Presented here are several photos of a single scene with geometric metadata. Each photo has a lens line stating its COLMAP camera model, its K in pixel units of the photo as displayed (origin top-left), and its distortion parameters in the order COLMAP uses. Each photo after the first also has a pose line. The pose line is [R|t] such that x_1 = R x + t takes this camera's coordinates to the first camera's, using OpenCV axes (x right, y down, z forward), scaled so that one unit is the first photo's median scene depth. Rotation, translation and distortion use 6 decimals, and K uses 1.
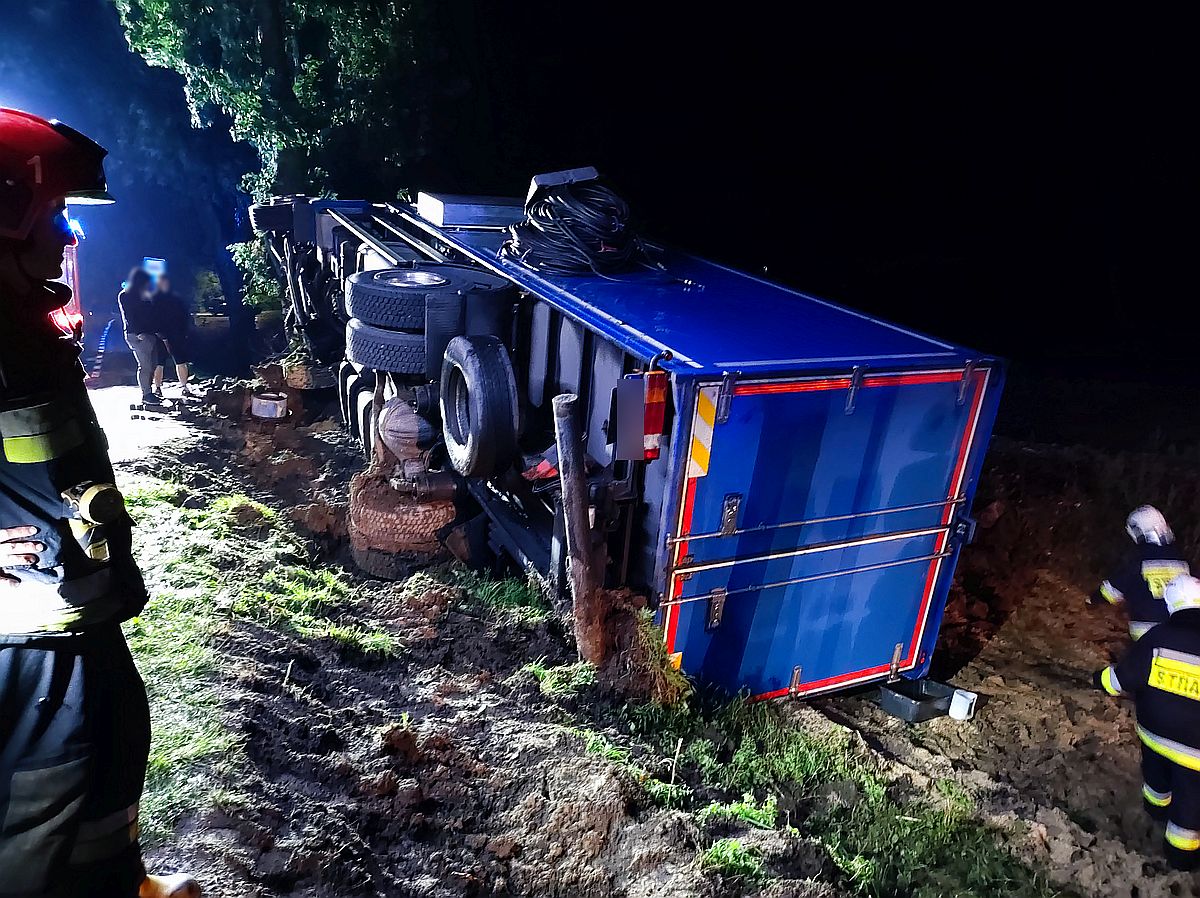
lens RADIAL K [[898.7, 0, 606.5], [0, 898.7, 450.9], [0, 0, 1]] dist [0.067485, -0.063941]
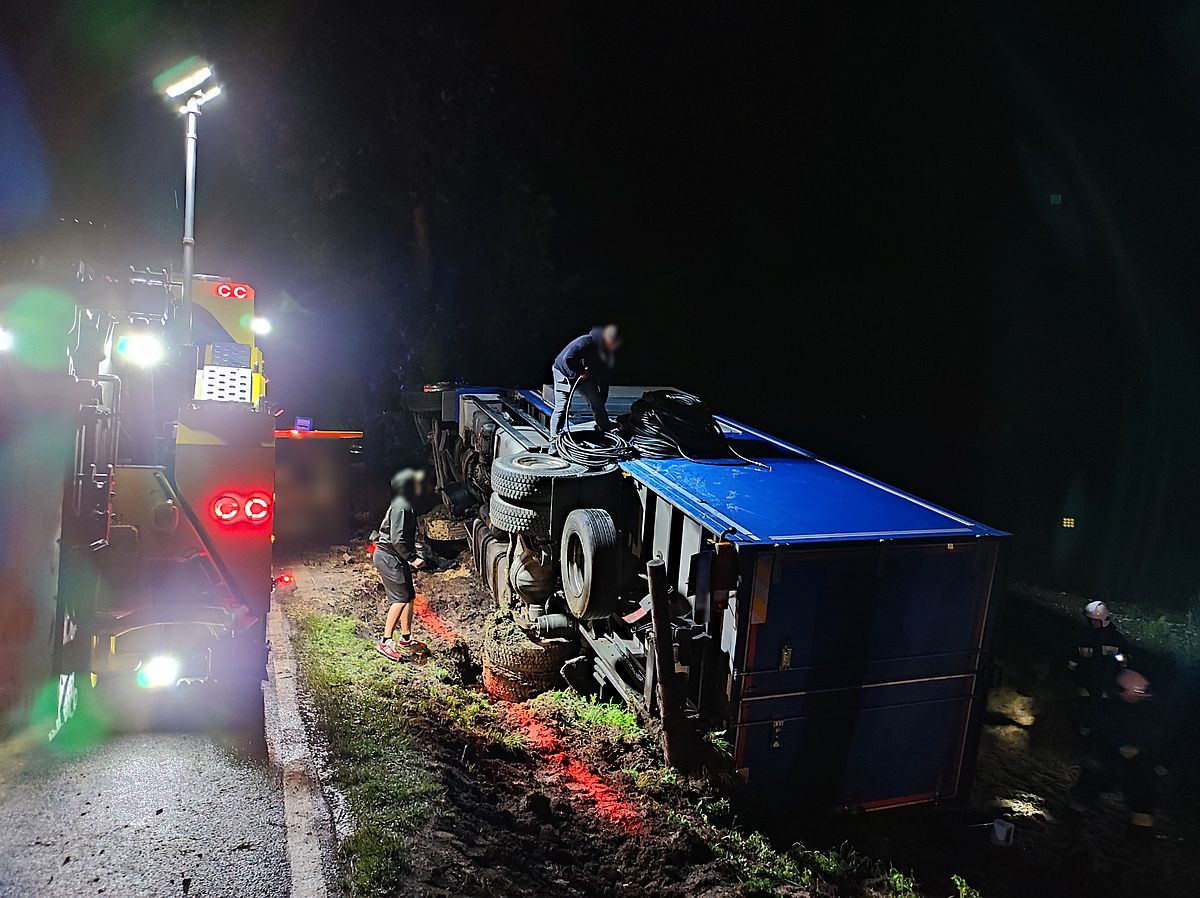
lens RADIAL K [[898.7, 0, 606.5], [0, 898.7, 450.9], [0, 0, 1]] dist [0.067485, -0.063941]
pose [[0.993962, 0.003949, -0.109657, 0.026067], [-0.021158, 0.987496, -0.156217, -0.009279], [0.107669, 0.157593, 0.981617, -0.350591]]
